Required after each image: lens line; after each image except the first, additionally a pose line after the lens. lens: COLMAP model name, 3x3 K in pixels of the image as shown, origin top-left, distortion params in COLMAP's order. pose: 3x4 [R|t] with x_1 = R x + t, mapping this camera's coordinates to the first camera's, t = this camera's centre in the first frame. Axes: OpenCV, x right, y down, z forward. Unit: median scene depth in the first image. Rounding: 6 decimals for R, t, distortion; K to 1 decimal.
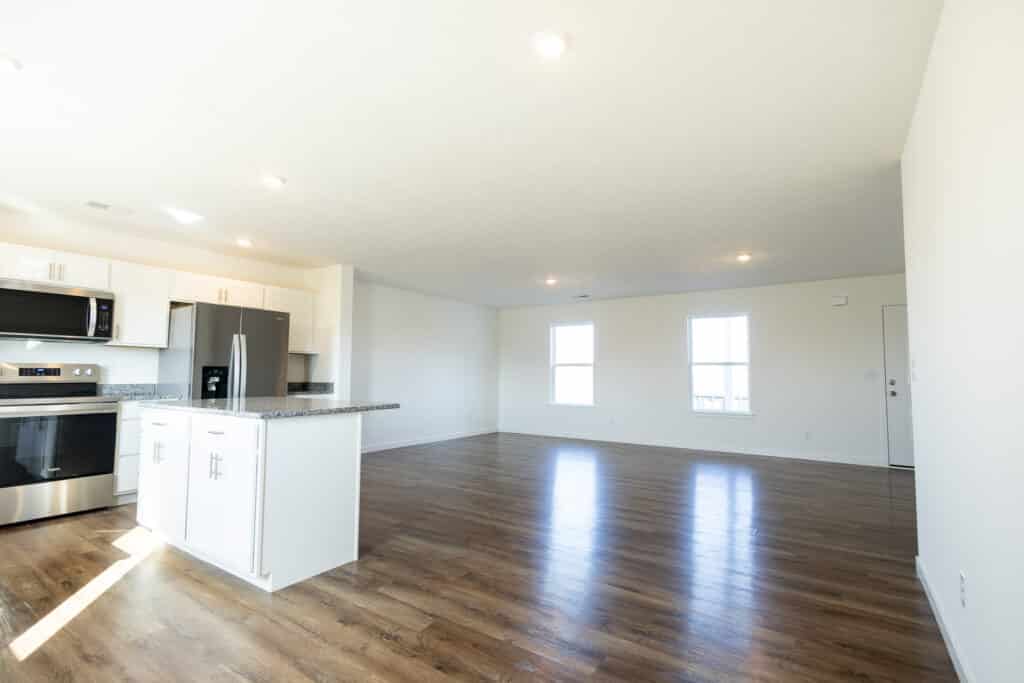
lens RADIAL K [[471.0, 0, 516.7], [0, 471.0, 342.9], [0, 0, 1]] dist [0.005713, -0.000720]
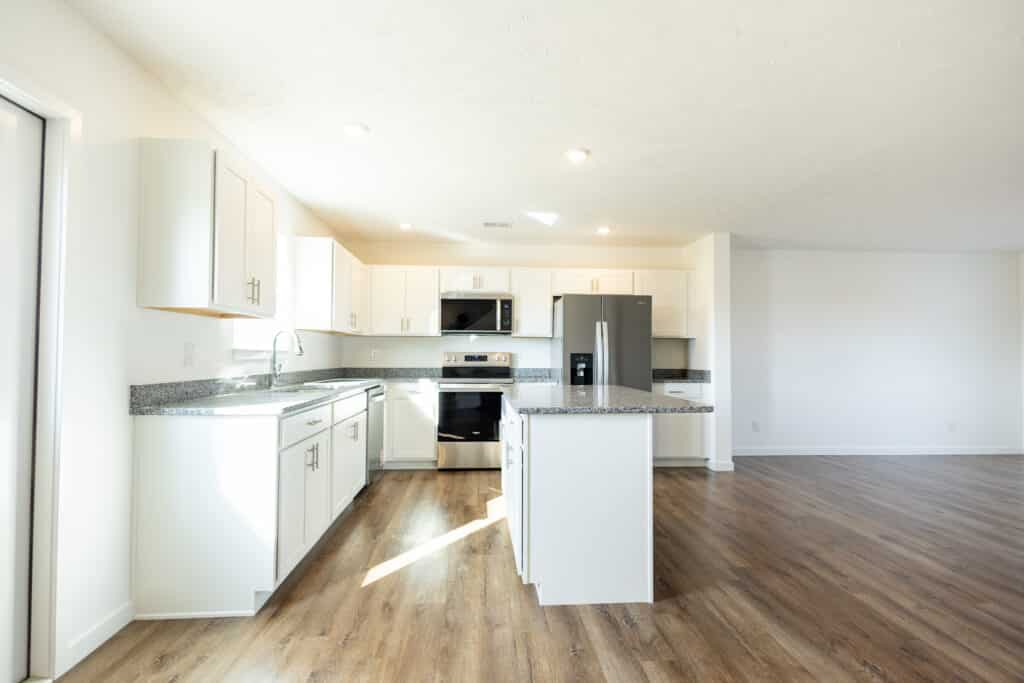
lens RADIAL K [[471.0, 0, 506.9], [0, 471.0, 337.9], [0, 0, 1]] dist [0.005713, -0.000720]
pose [[0.609886, -0.030677, -0.791895, 0.101331], [0.050767, 0.998710, 0.000411, 0.006670], [0.790861, -0.040453, 0.610657, 0.243128]]
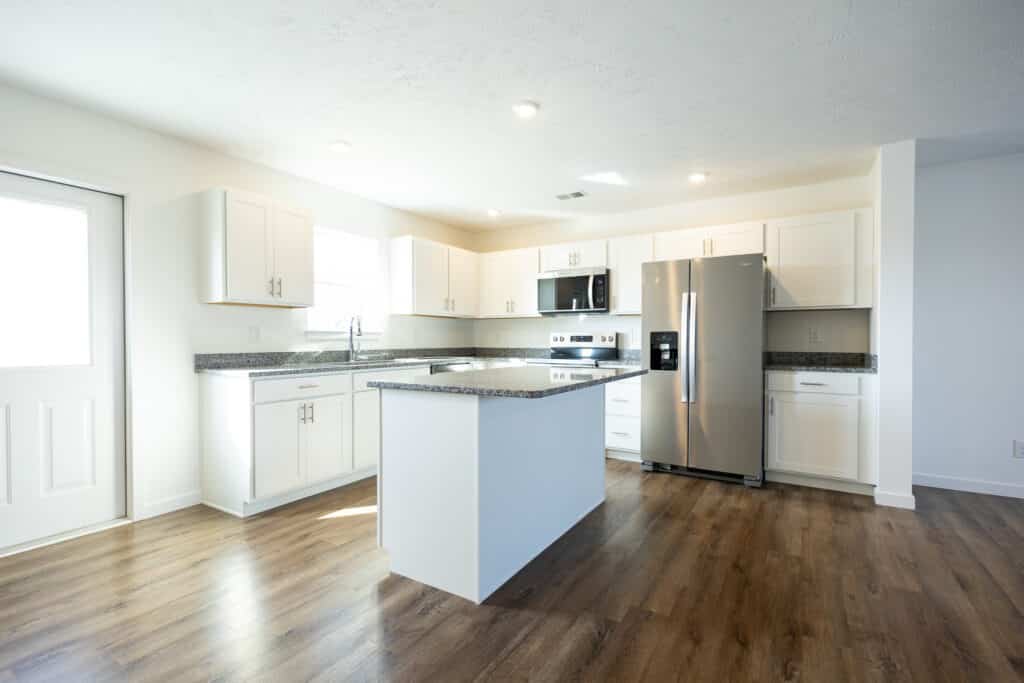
lens RADIAL K [[471.0, 0, 506.4], [0, 471.0, 338.7], [0, 0, 1]] dist [0.005713, -0.000720]
pose [[0.027006, -0.003515, -0.999629, 0.254990], [0.067005, 0.997751, -0.001698, 0.047491], [0.997387, -0.066935, 0.027181, 0.728368]]
